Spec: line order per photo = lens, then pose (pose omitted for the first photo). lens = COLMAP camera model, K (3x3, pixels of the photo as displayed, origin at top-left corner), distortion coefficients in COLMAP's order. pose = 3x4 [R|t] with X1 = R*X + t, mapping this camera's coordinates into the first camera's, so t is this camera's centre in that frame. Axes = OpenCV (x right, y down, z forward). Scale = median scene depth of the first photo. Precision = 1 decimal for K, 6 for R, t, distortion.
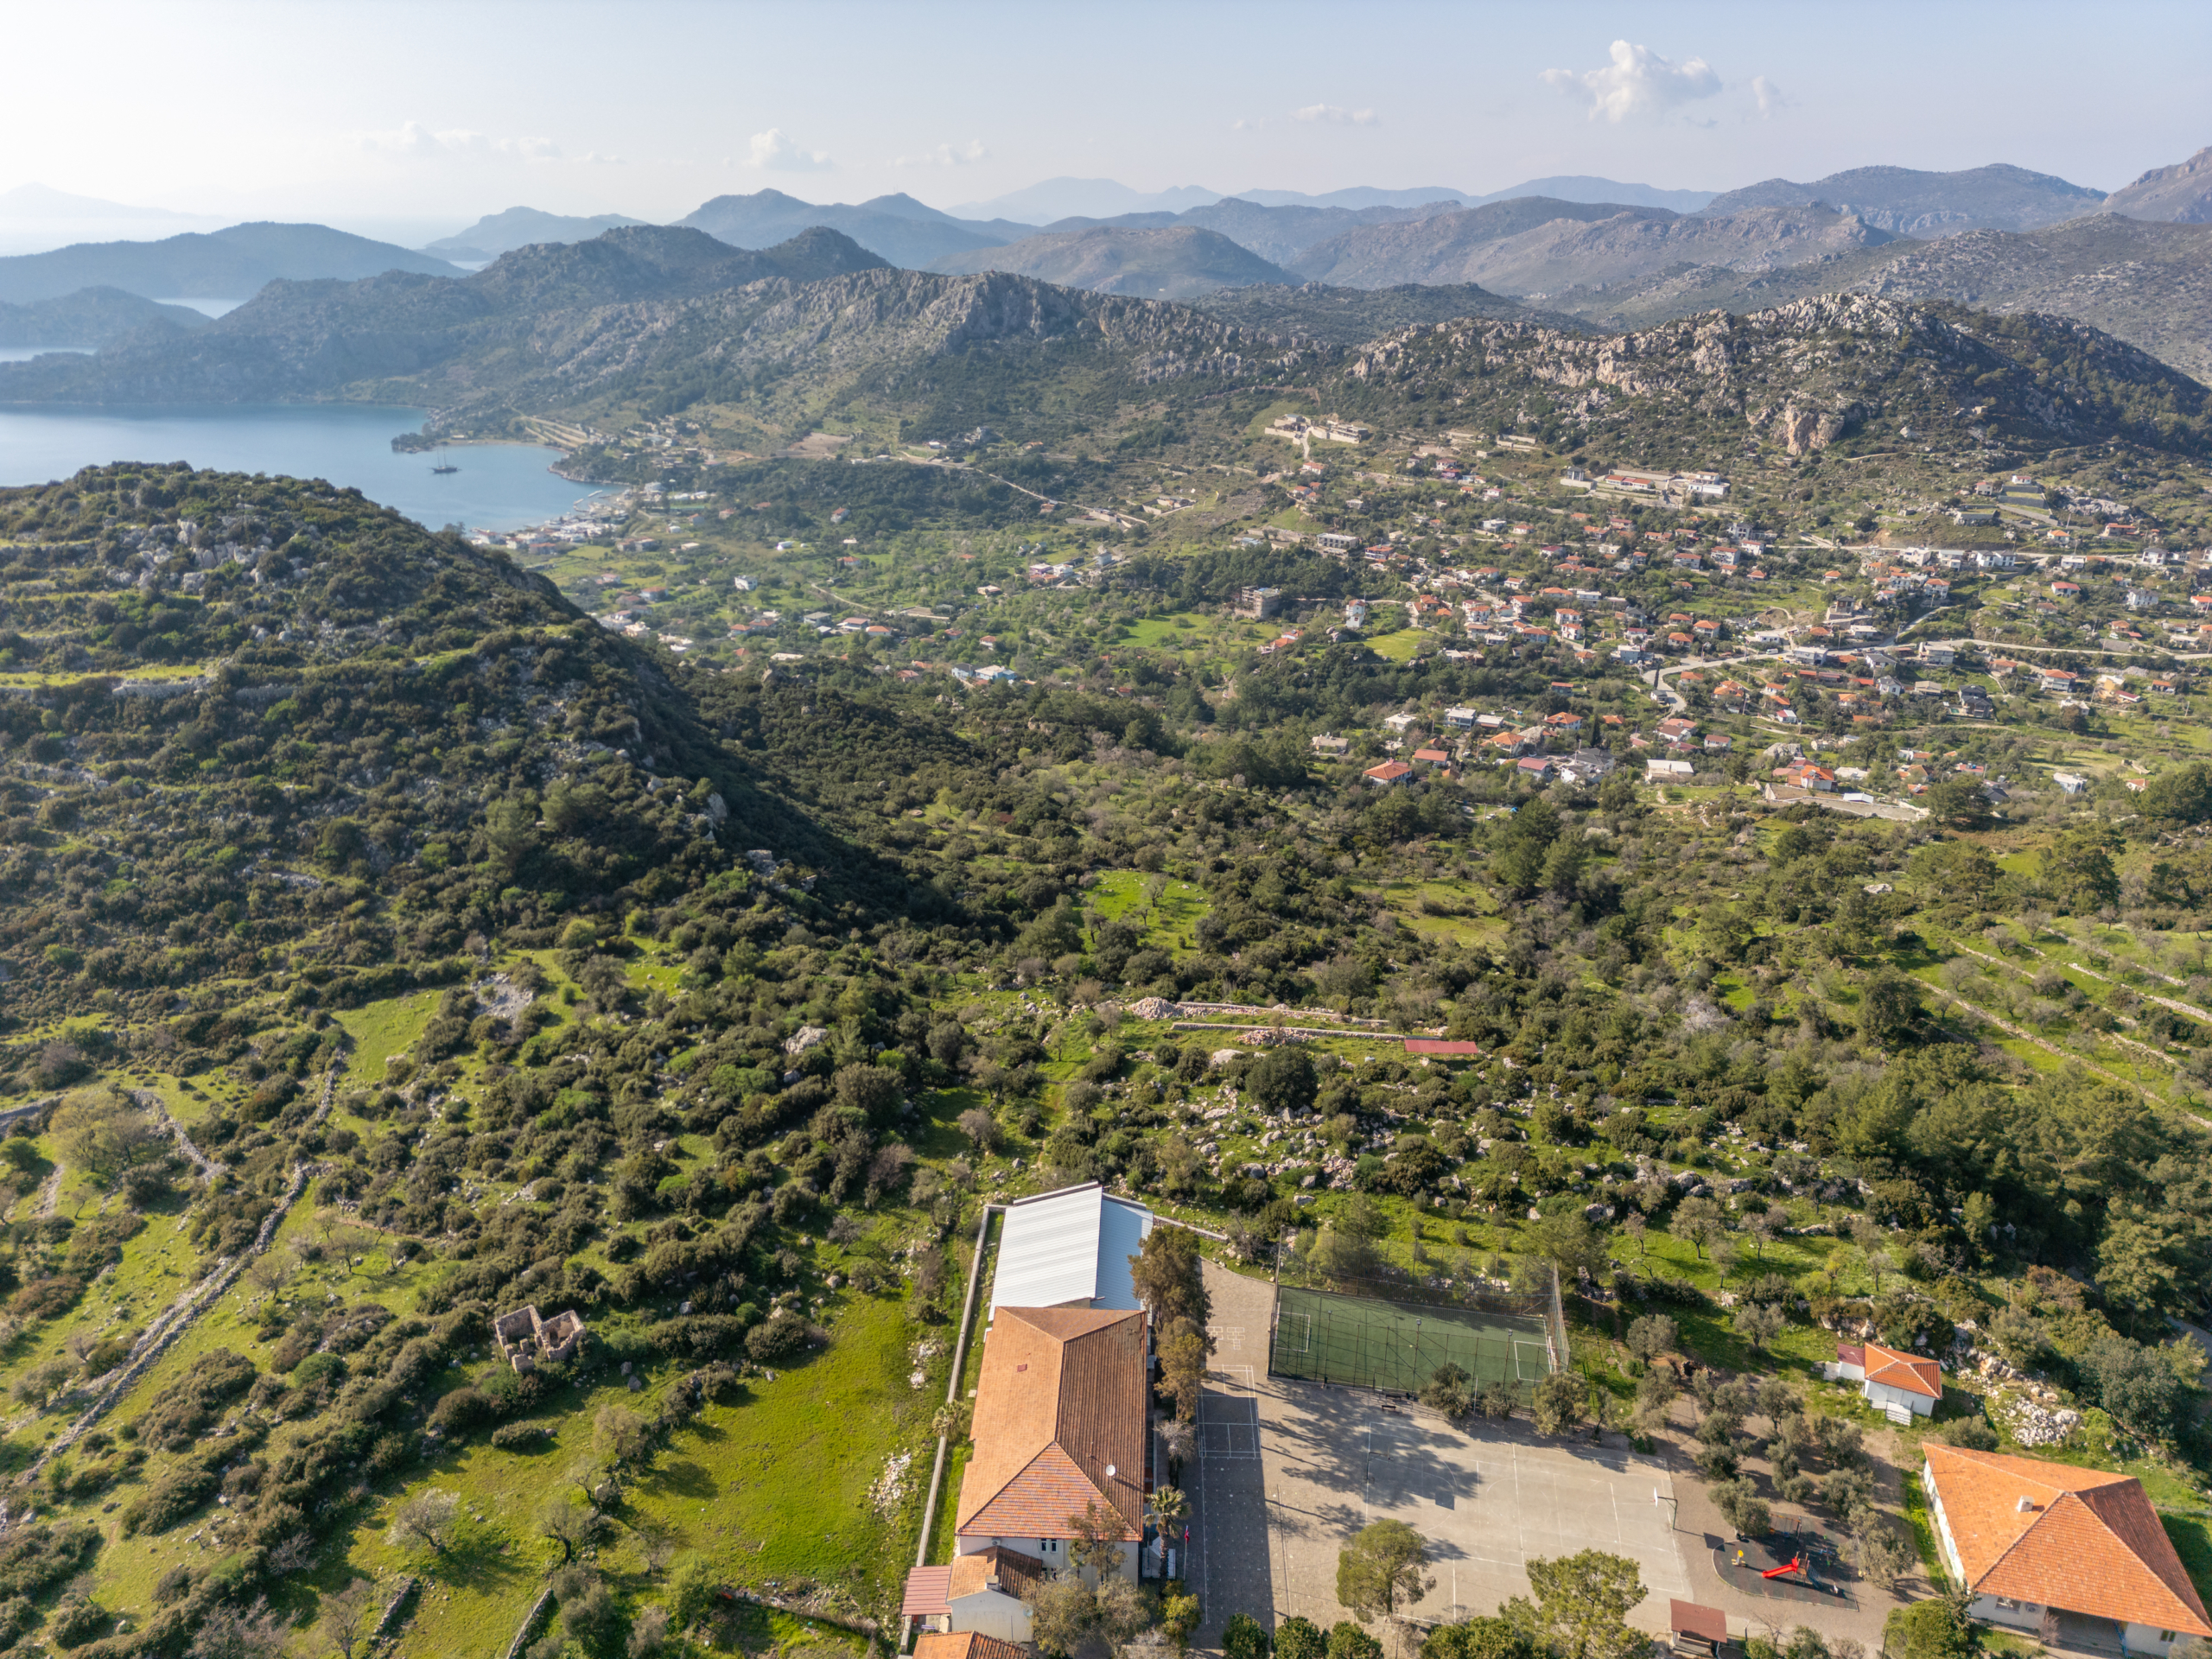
lens RADIAL K [[1543.9, 0, 1104.7], [0, 1543.9, 837.3], [0, 0, 1]] dist [0.071476, -0.071118]
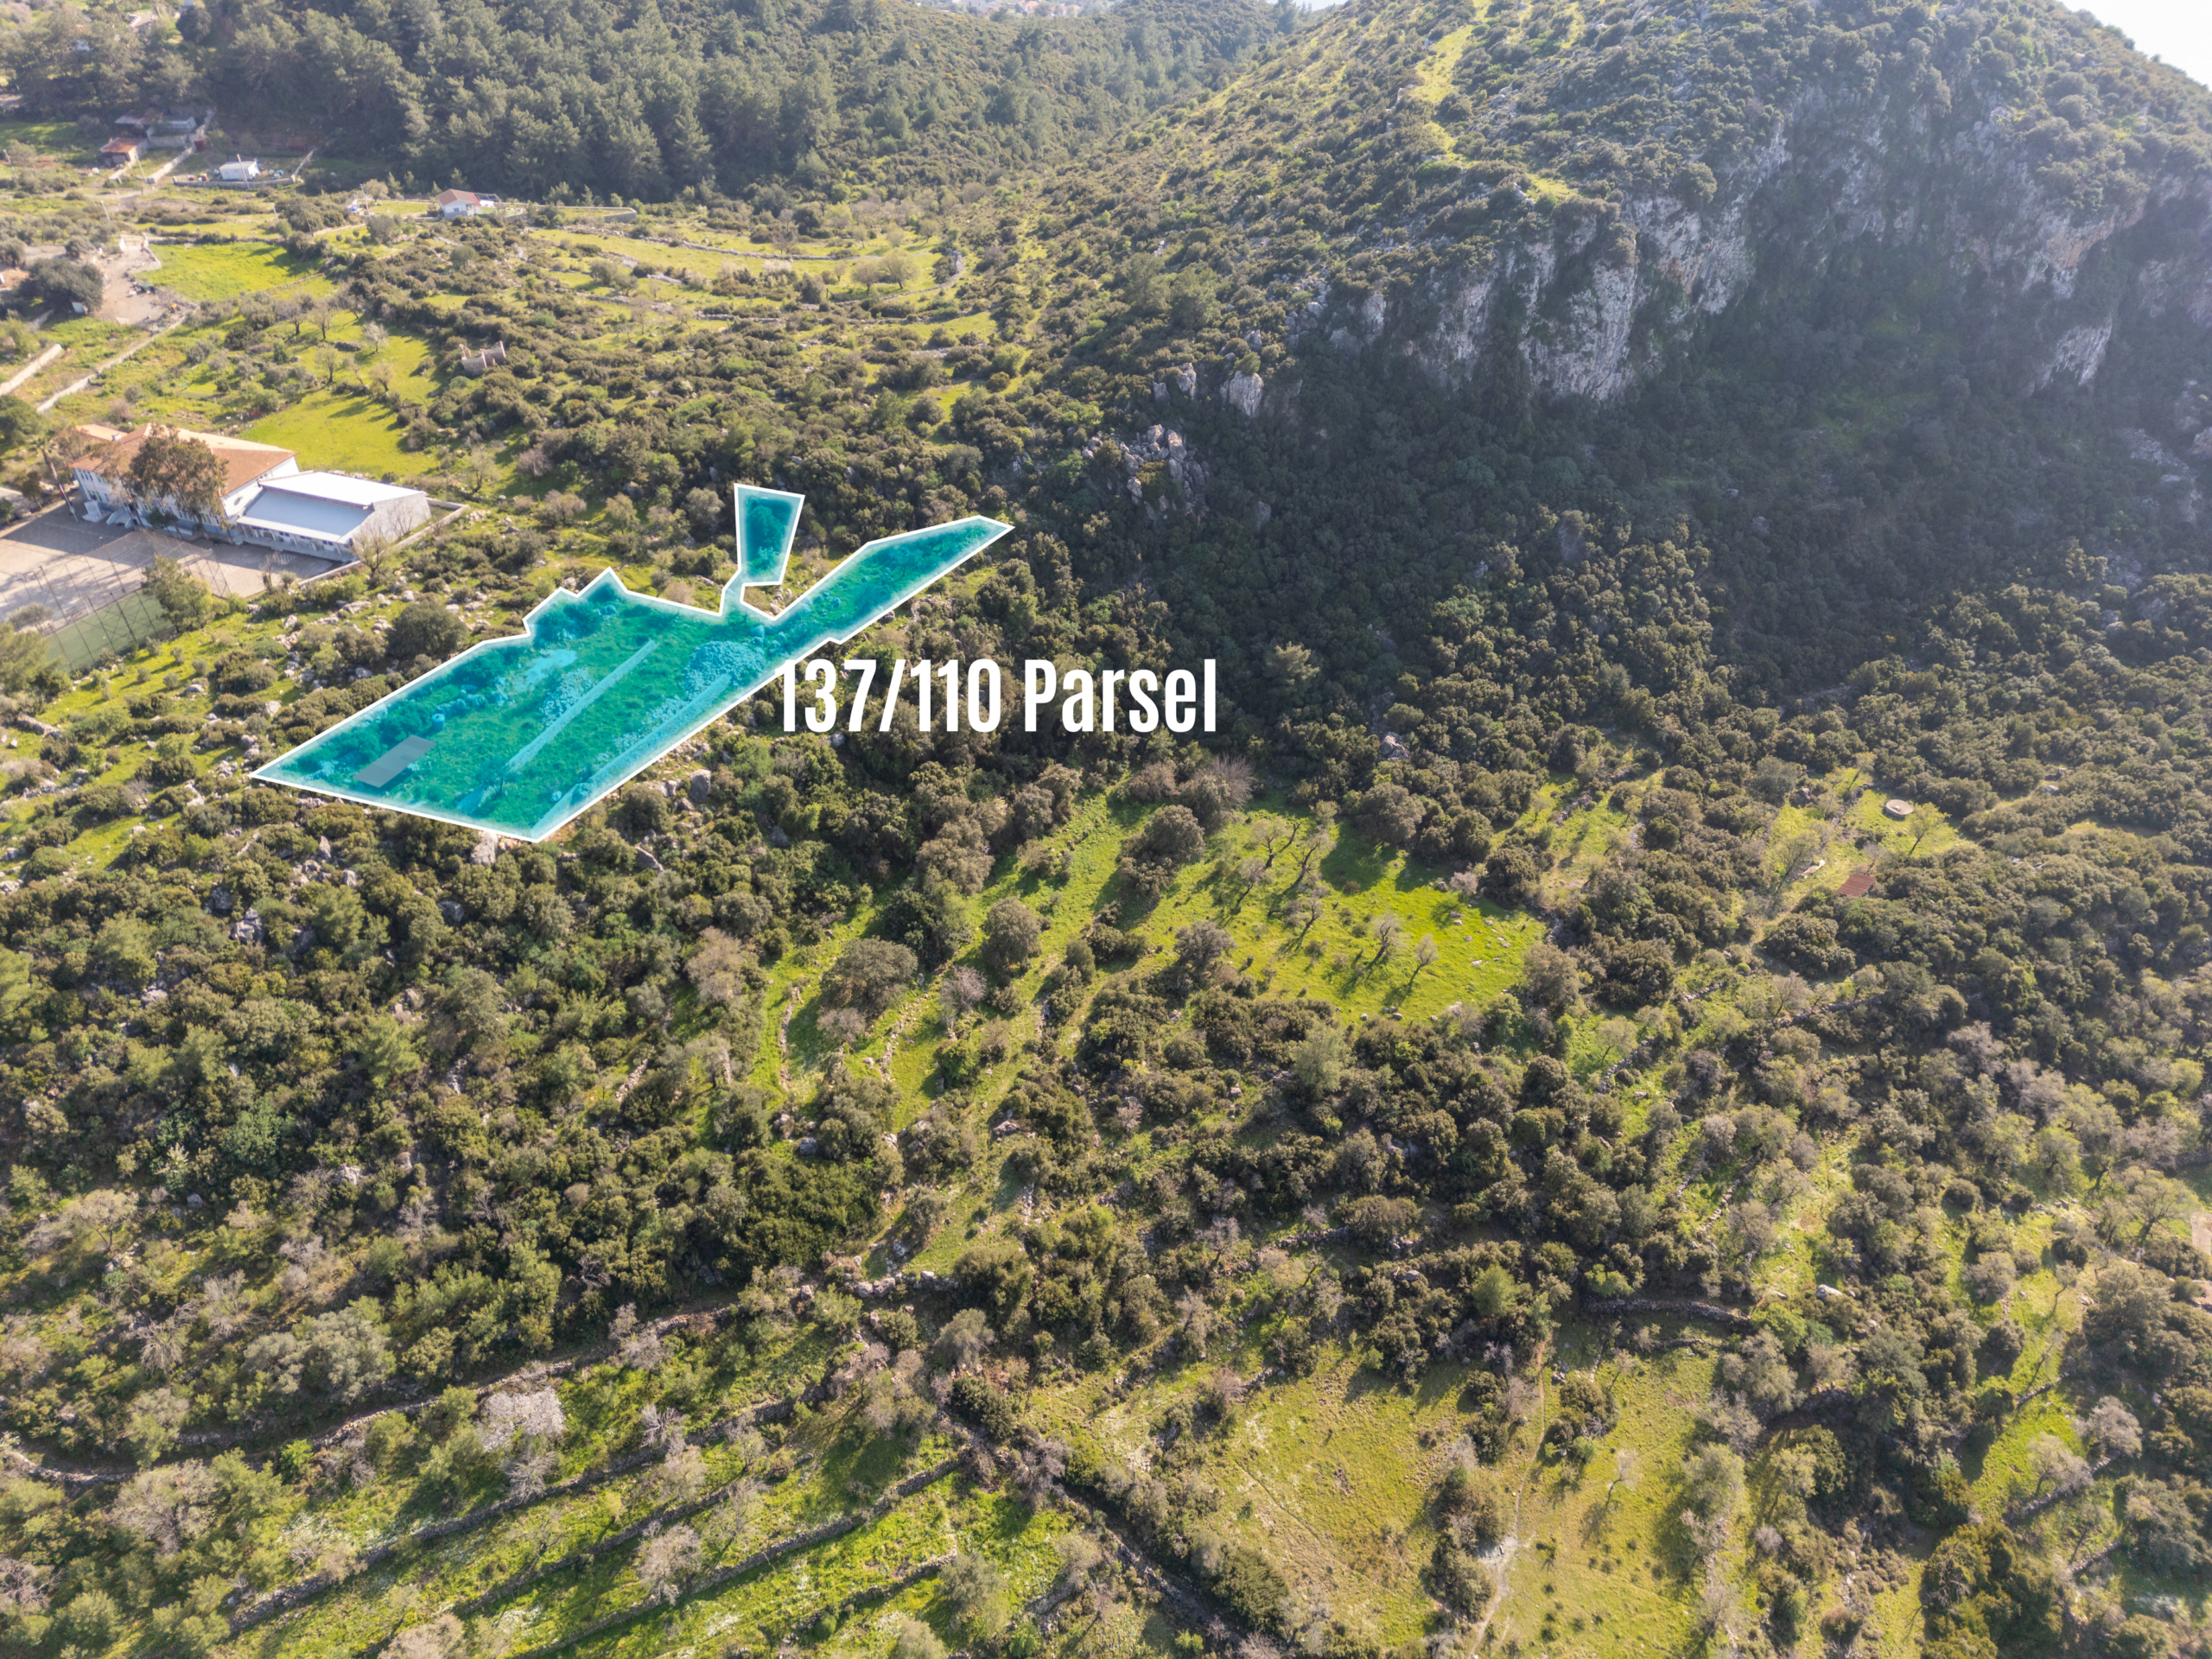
lens RADIAL K [[1543.9, 0, 1104.7], [0, 1543.9, 837.3], [0, 0, 1]] dist [0.071476, -0.071118]
pose [[-0.307384, 0.590182, -0.746458, 0.220978], [-0.361167, 0.653383, 0.665318, -0.157108], [0.880382, 0.474105, 0.012315, 0.393518]]
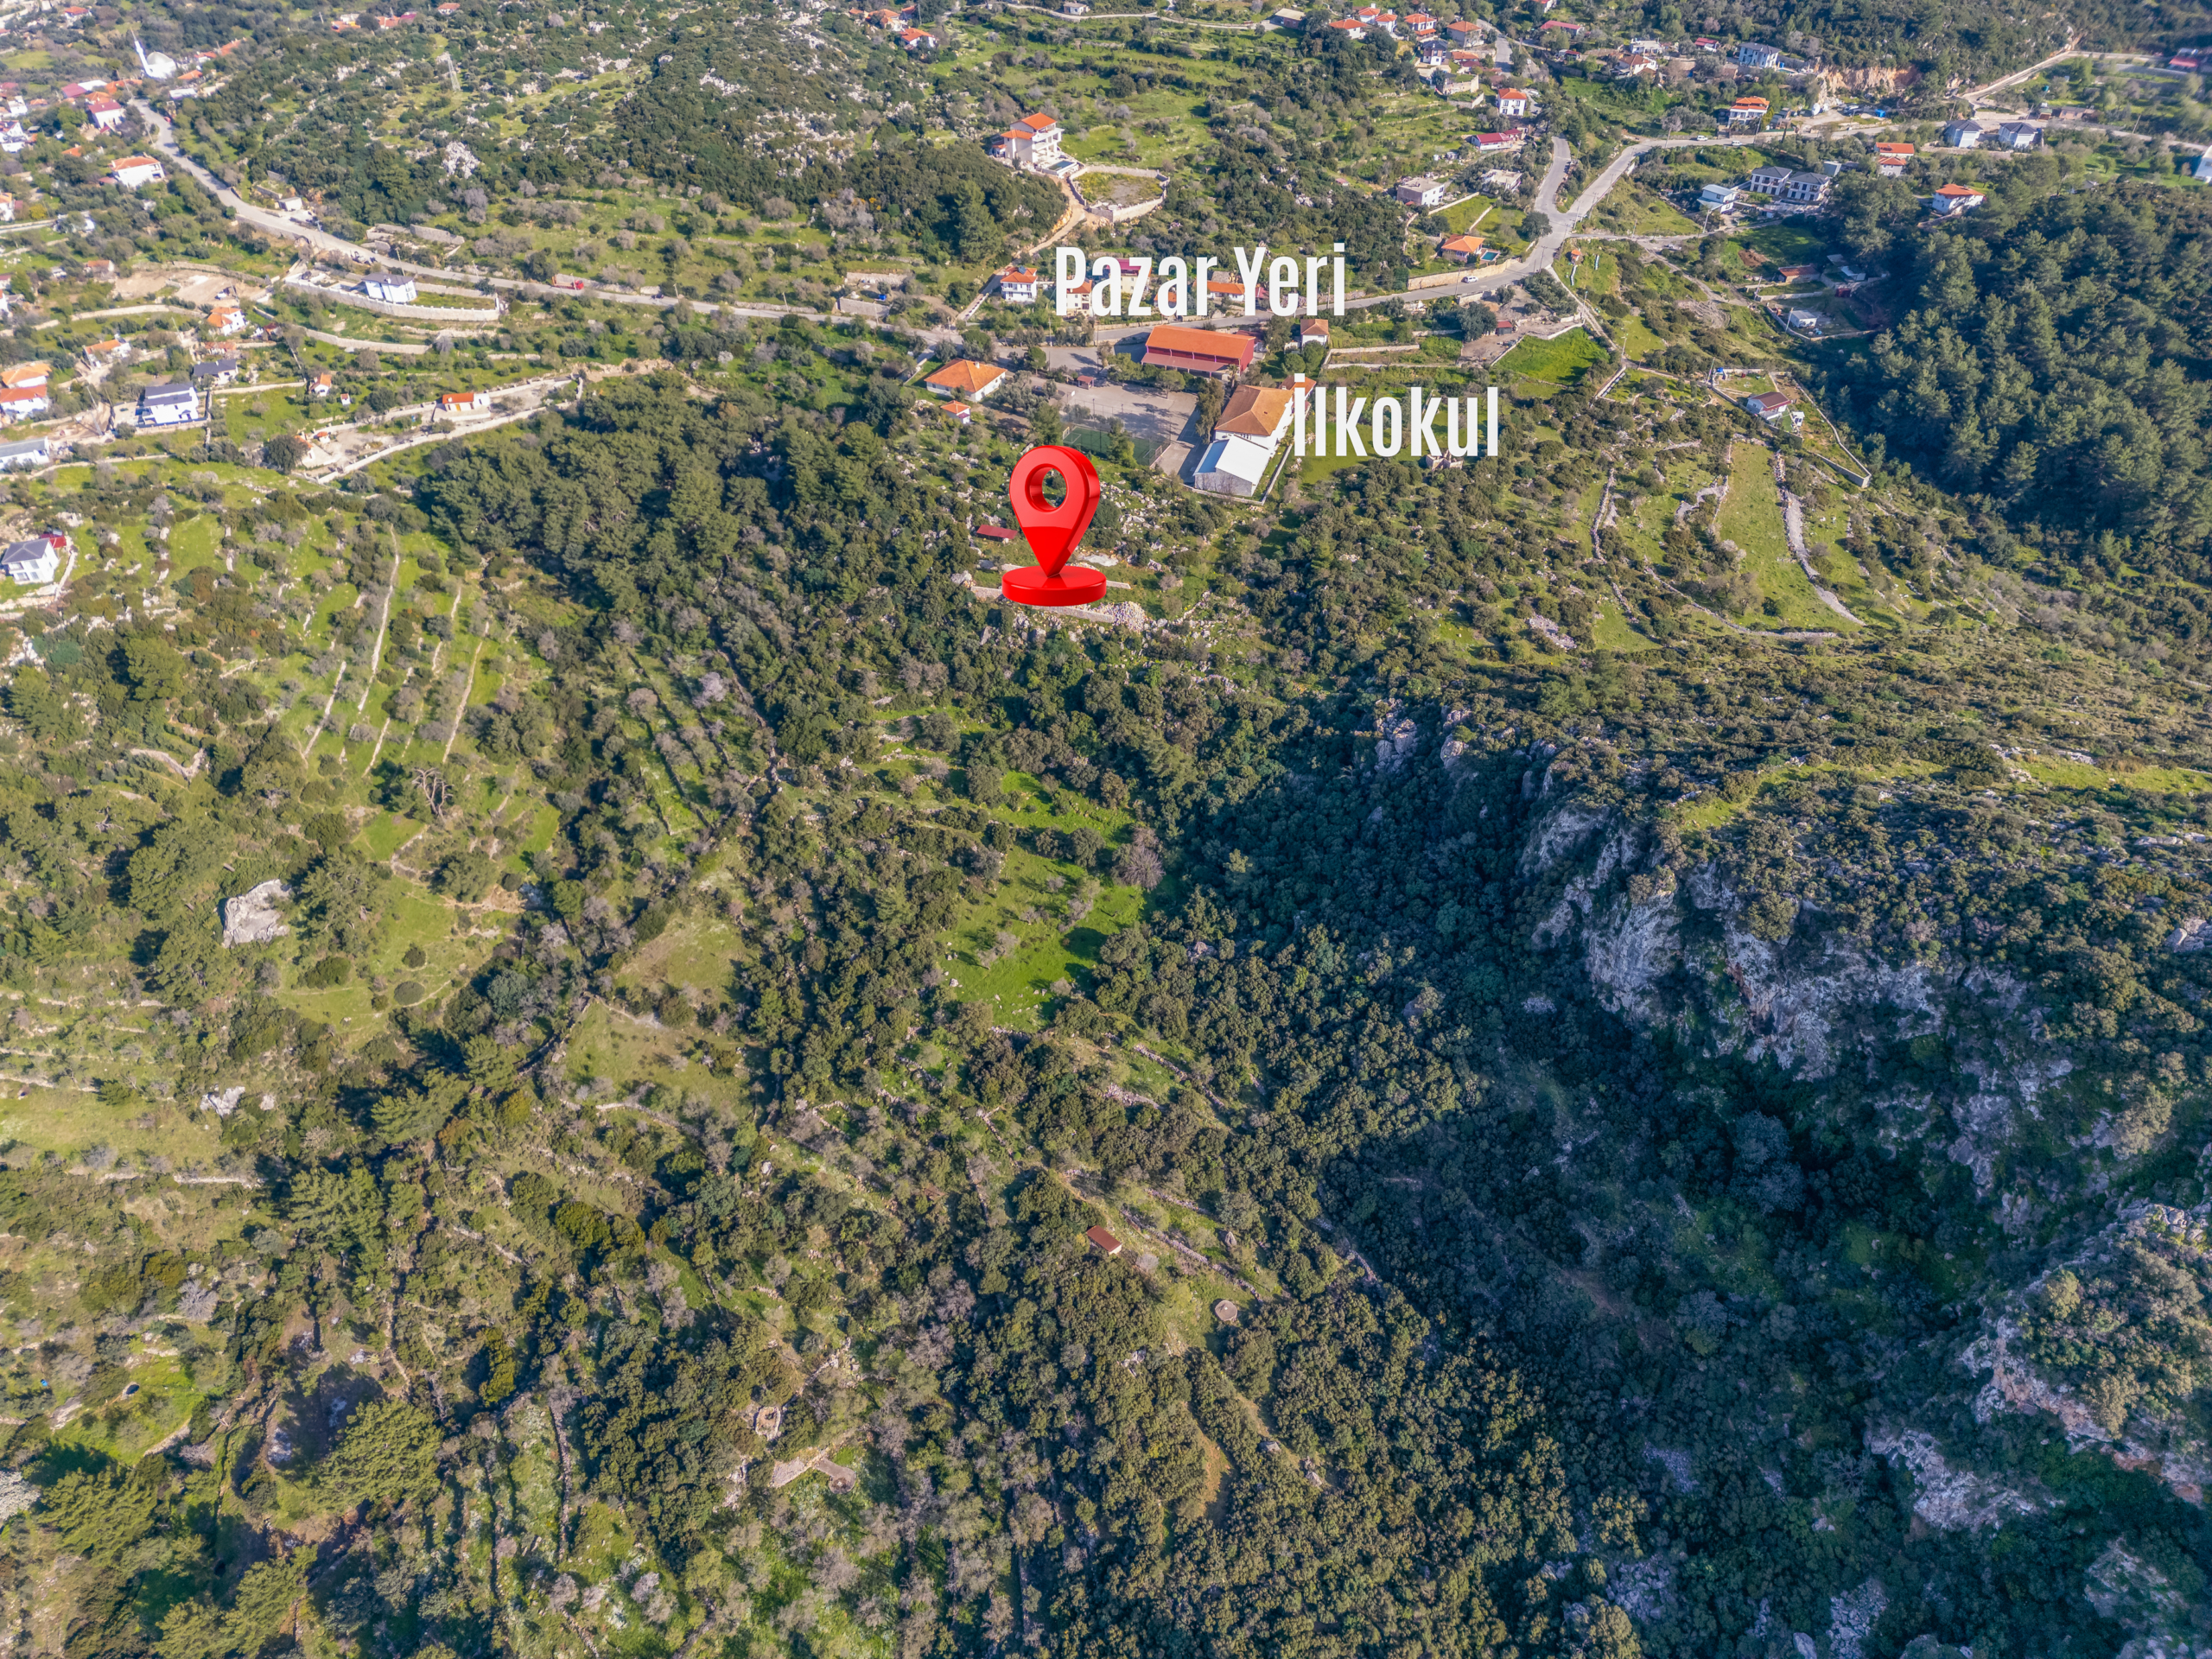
lens RADIAL K [[1543.2, 0, 1102.8], [0, 1543.2, 827.6], [0, 0, 1]] dist [0.081680, -0.073226]
pose [[-0.967776, -0.165767, 0.189554, -0.087657], [0.091294, 0.470573, 0.877625, -0.370349], [-0.234680, 0.866650, -0.440276, 0.601494]]
